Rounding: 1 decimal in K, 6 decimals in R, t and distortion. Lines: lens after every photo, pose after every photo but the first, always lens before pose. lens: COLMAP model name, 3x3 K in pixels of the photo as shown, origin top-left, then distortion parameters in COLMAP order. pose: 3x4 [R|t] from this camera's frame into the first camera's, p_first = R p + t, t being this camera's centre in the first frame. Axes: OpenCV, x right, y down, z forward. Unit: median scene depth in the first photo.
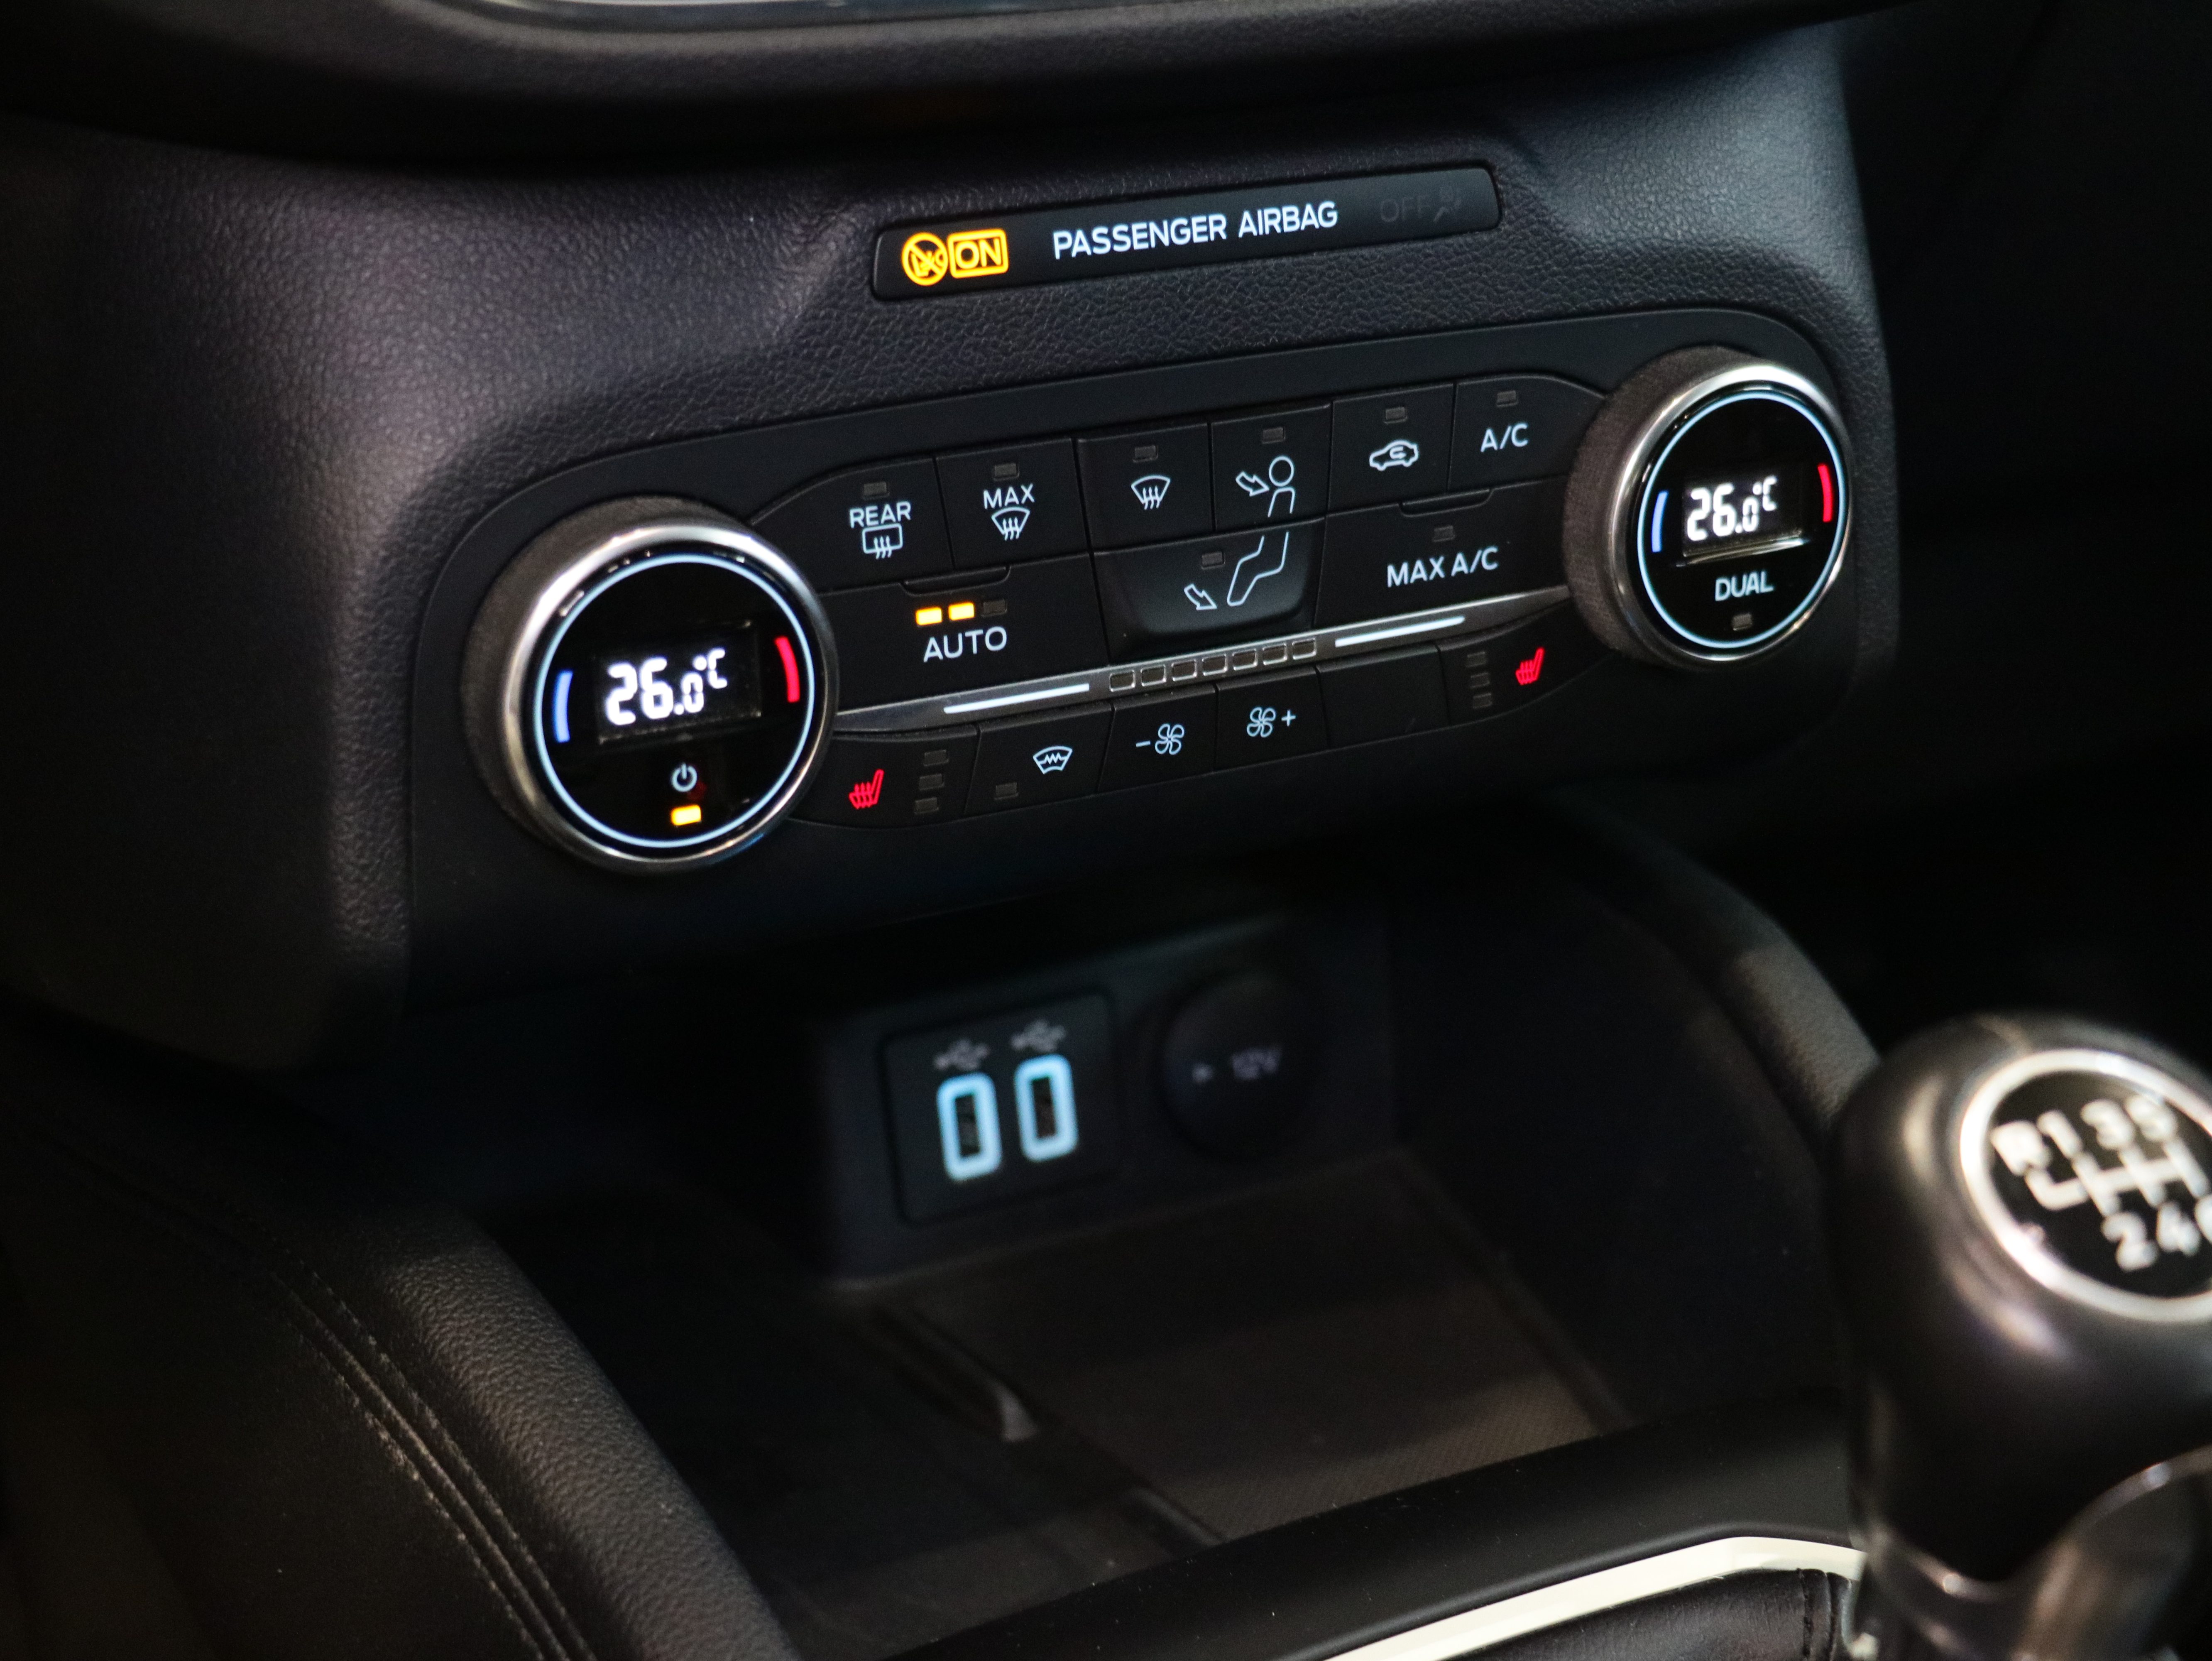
lens RADIAL K [[3699.1, 0, 1106.0], [0, 3699.1, 830.5], [0, 0, 1]] dist [0.014845, 0.000001]
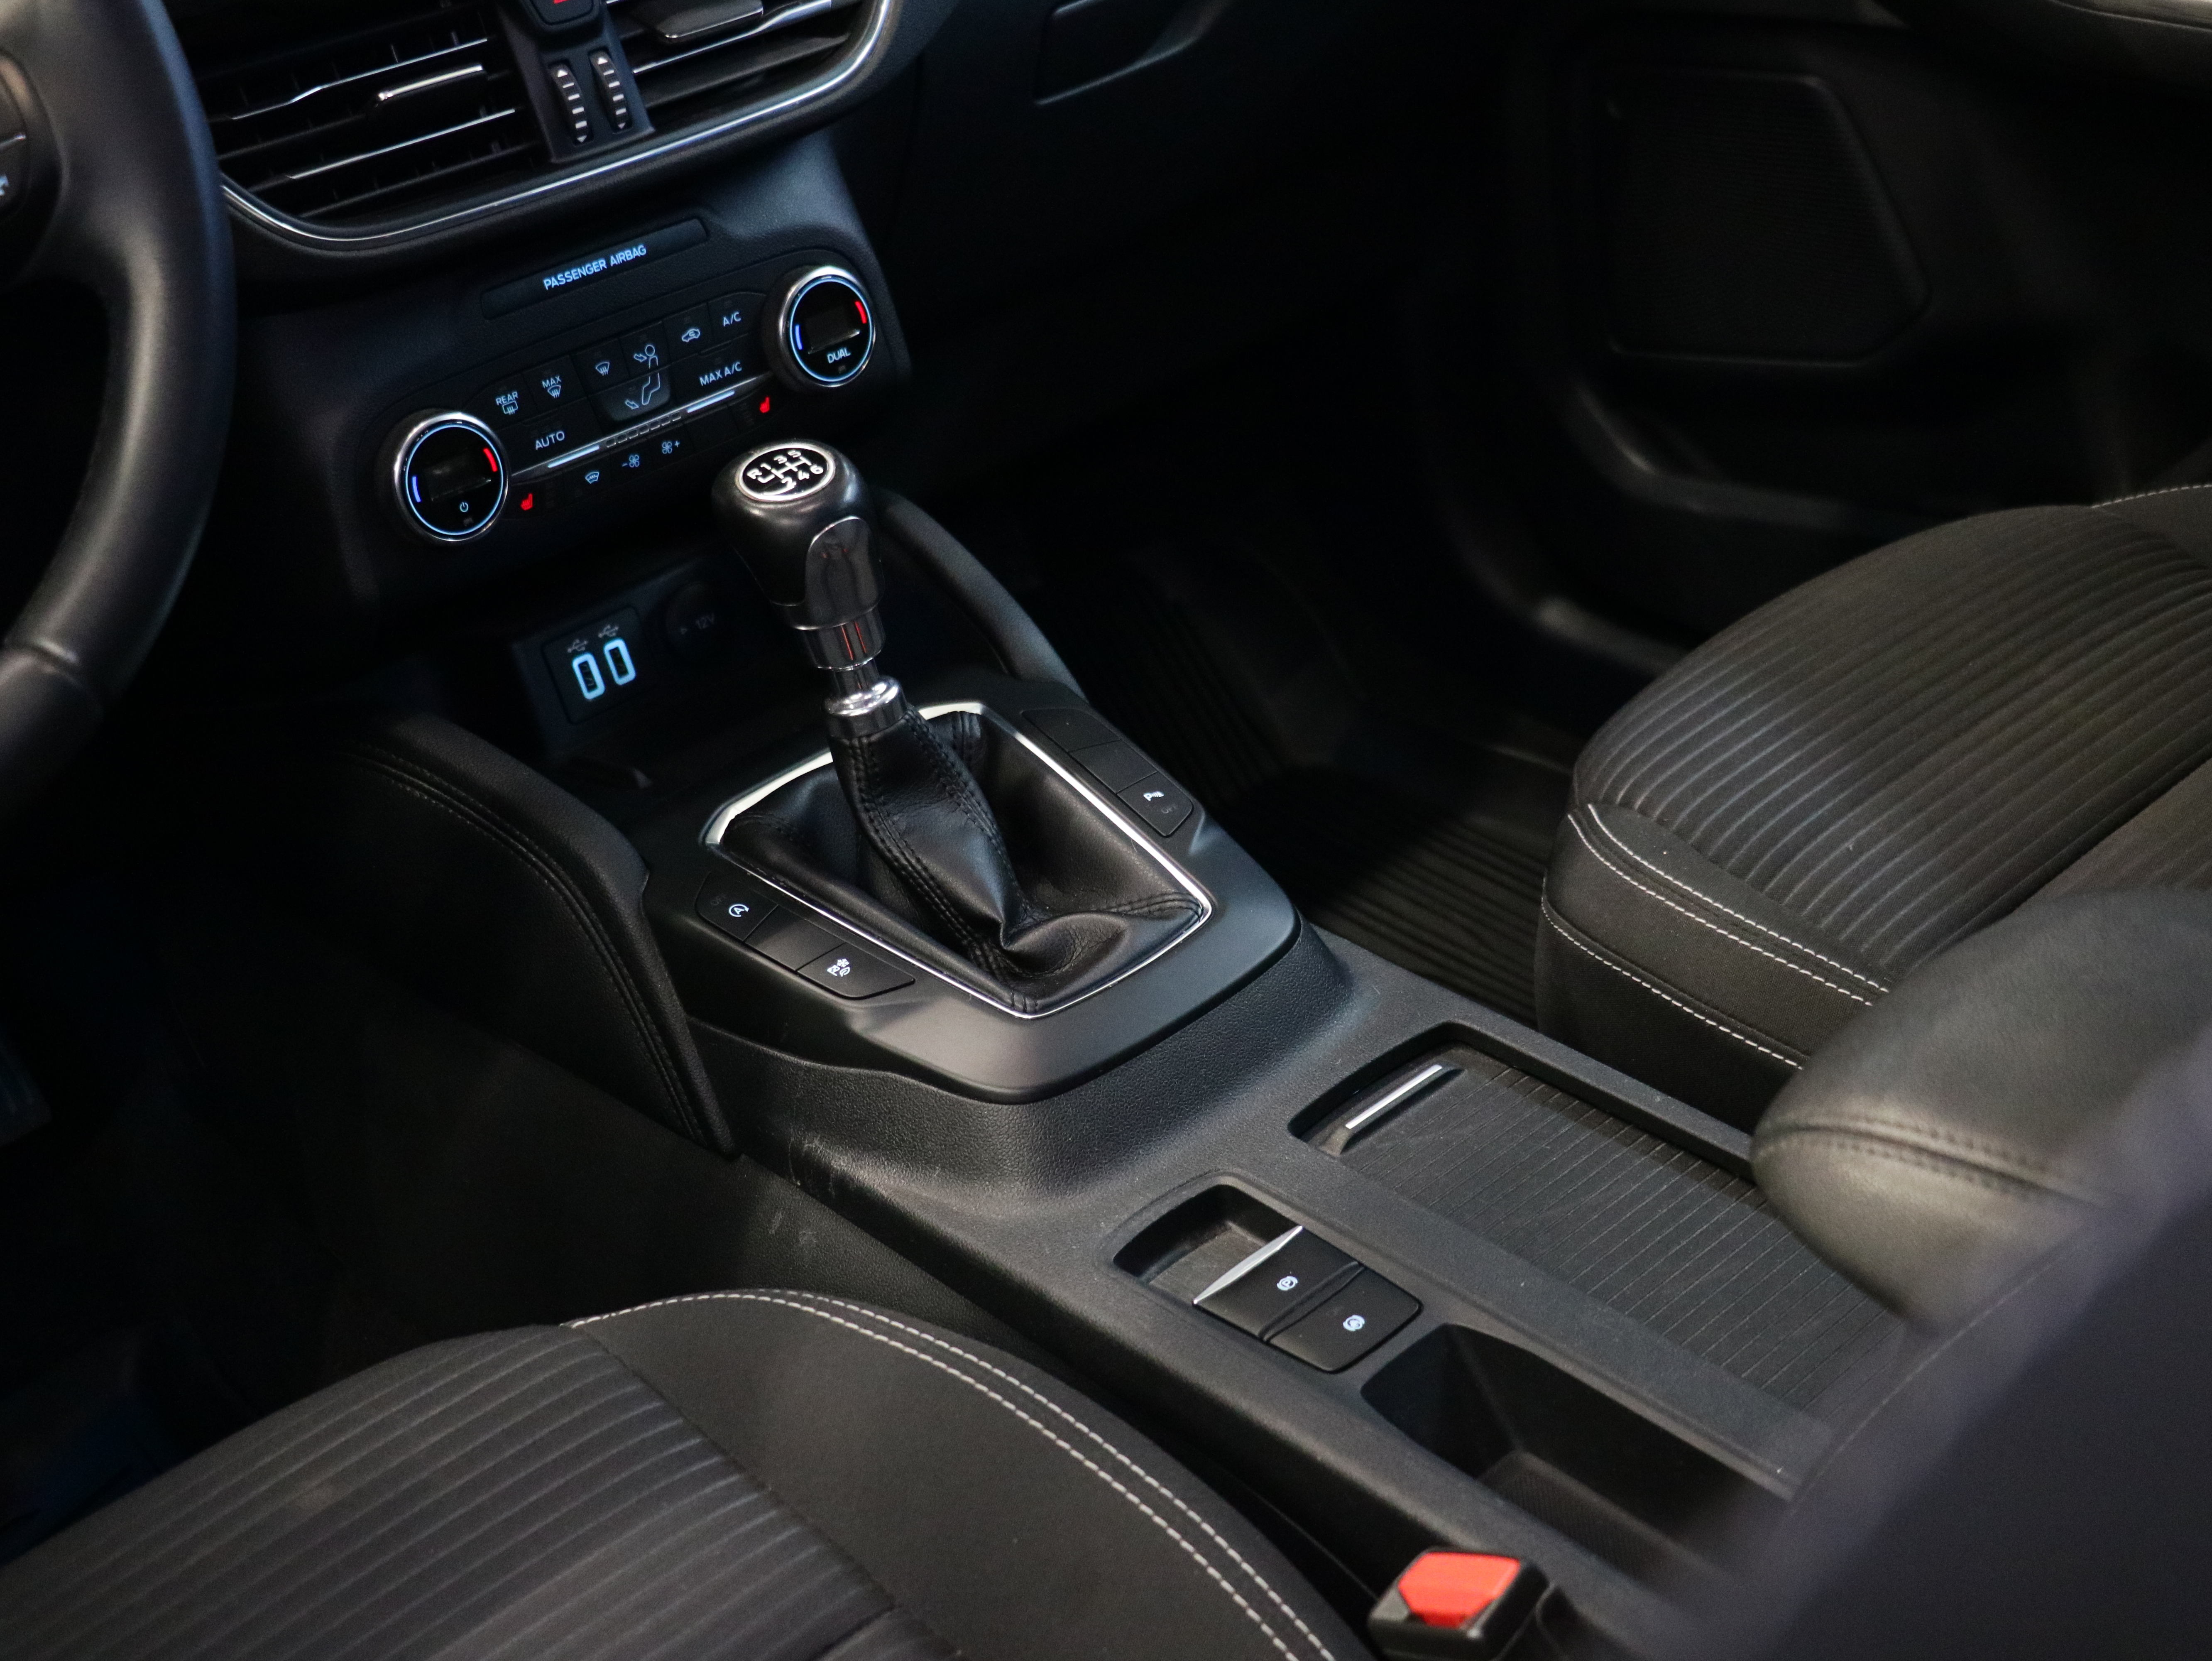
lens RADIAL K [[3050.1, 0, 1106.0], [0, 3050.1, 830.5], [0, 0, 1]] dist [-0.016441, 0.104014]
pose [[0.954215, -0.253684, 0.158489, -0.072076], [0.246438, 0.967033, 0.064149, 0.171567], [-0.169538, -0.022154, 0.985275, -1.177737]]
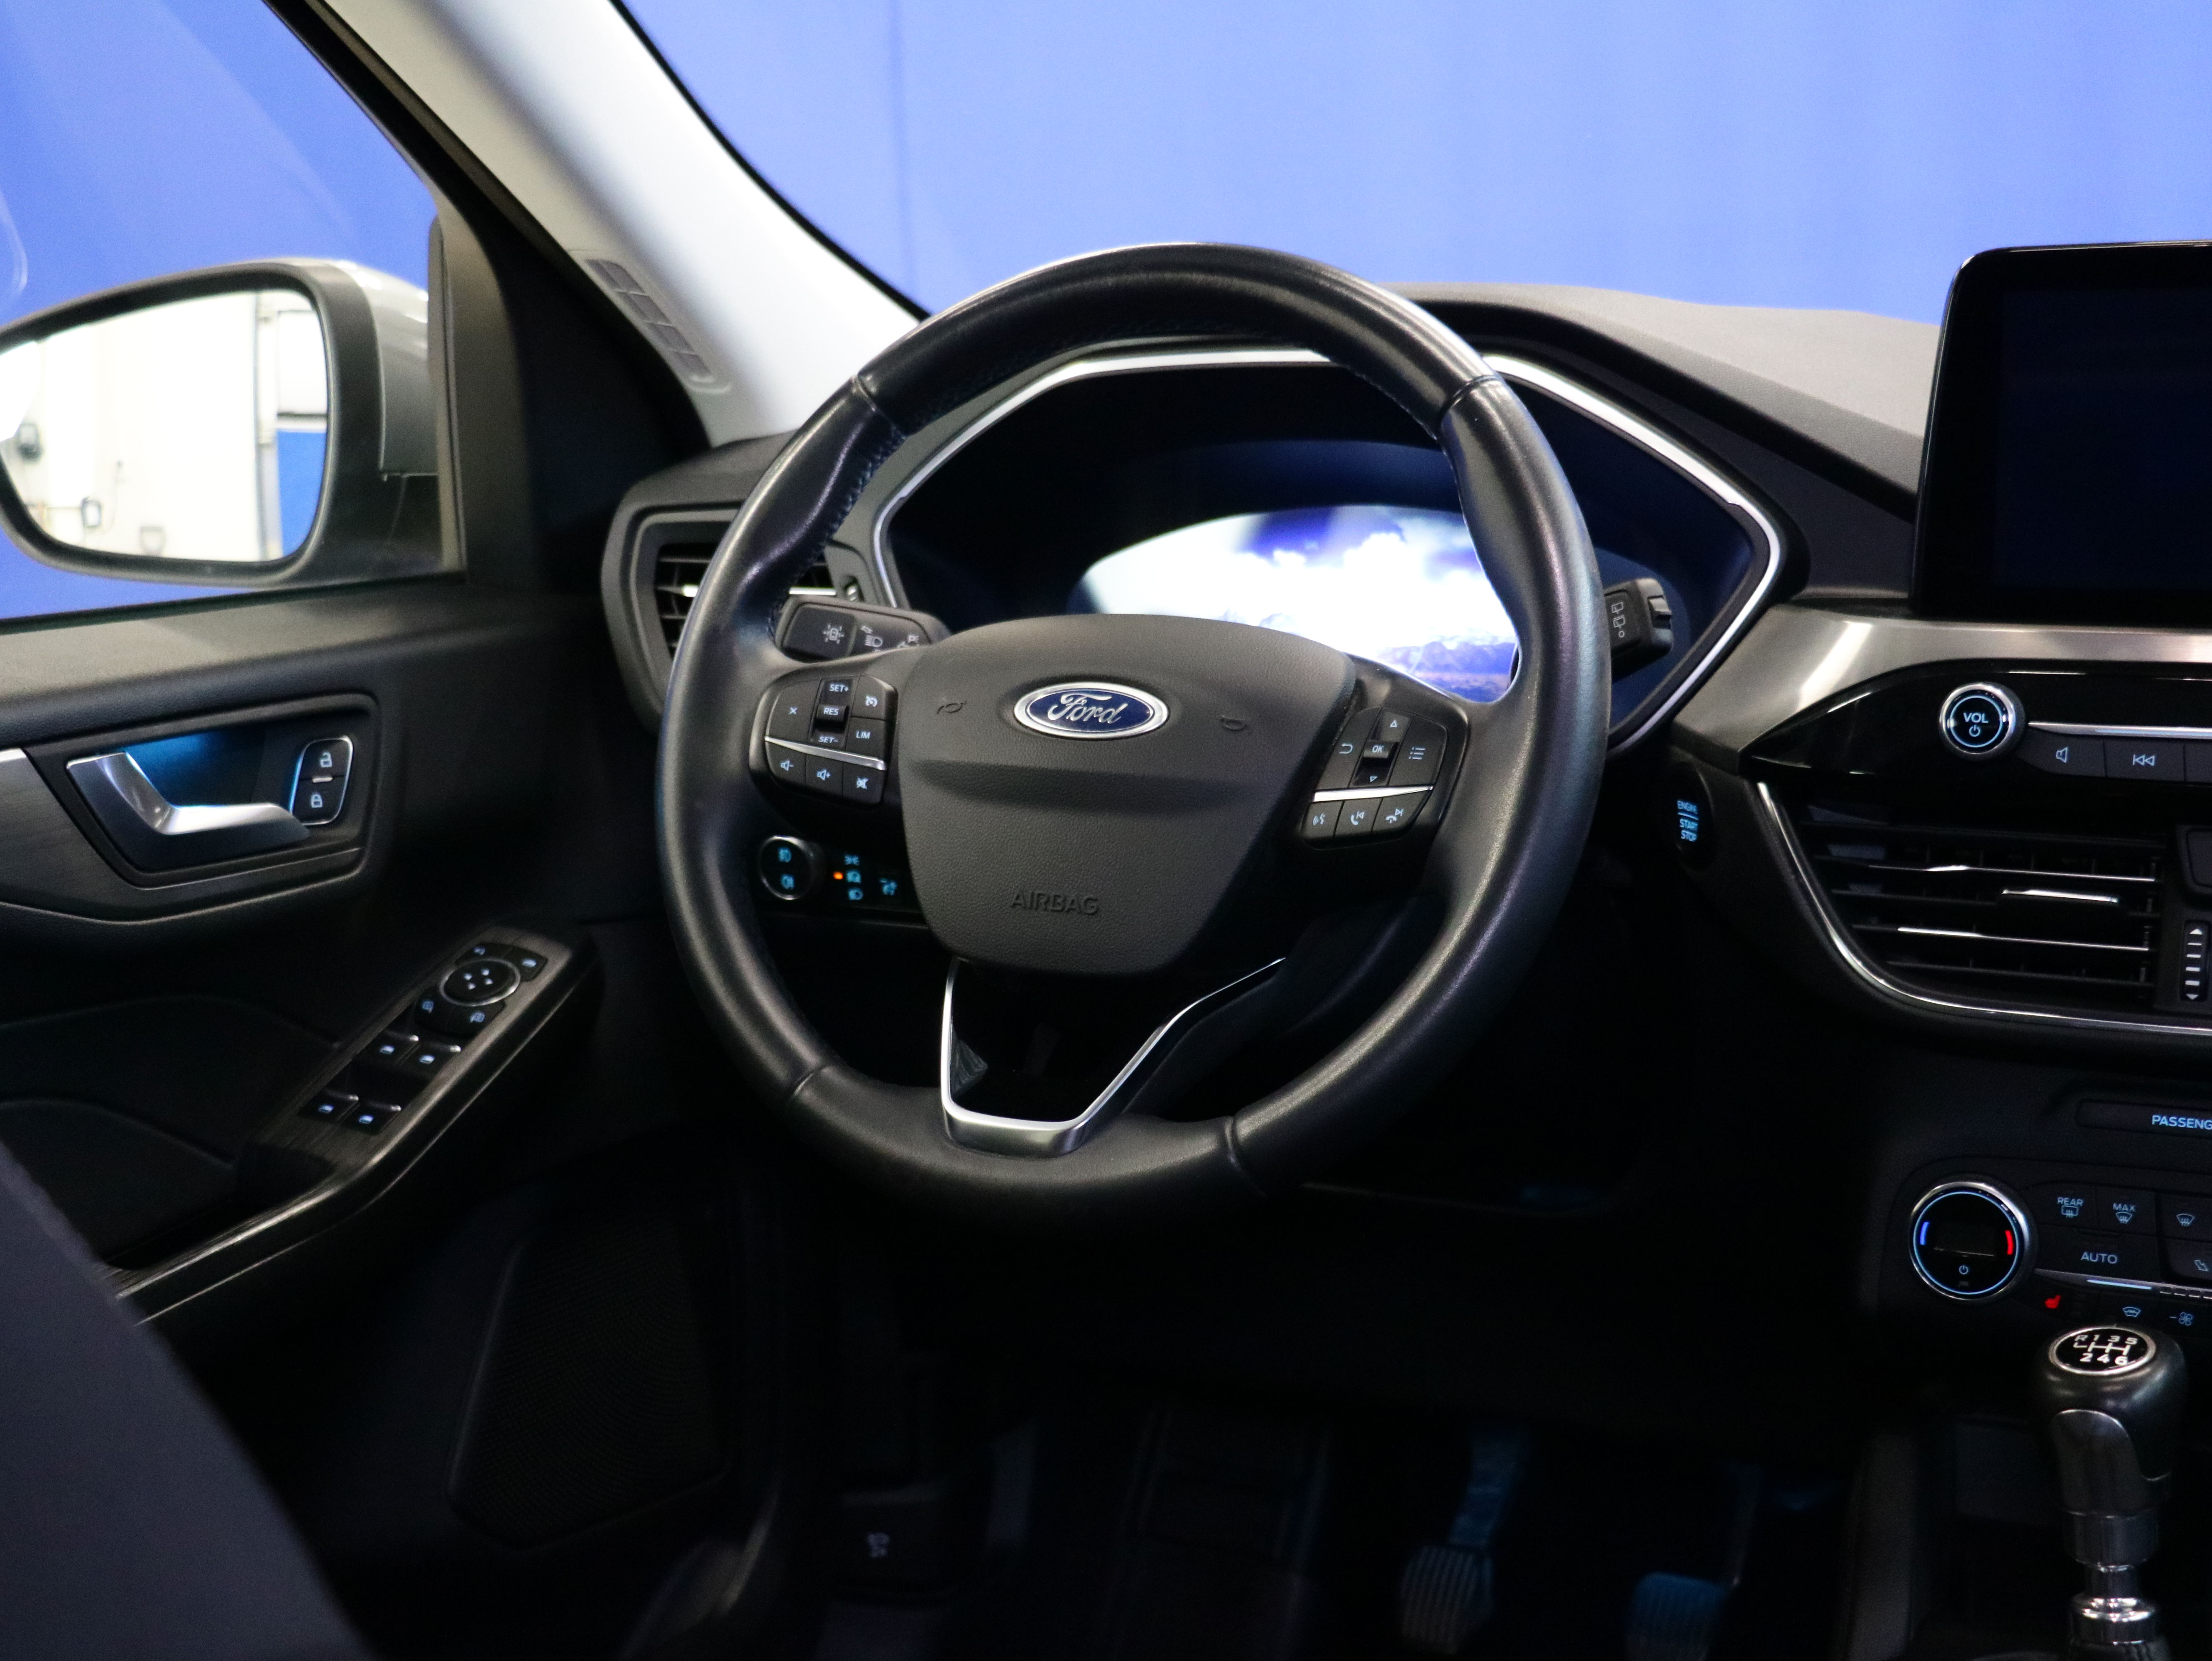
lens RADIAL K [[3050.1, 0, 1106.0], [0, 3050.1, 830.5], [0, 0, 1]] dist [-0.016441, 0.104014]
pose [[0.581817, 0.089046, -0.808430, 1.267263], [-0.303236, 0.946068, -0.114029, 0.123903], [0.754676, 0.311489, 0.577441, -0.898188]]
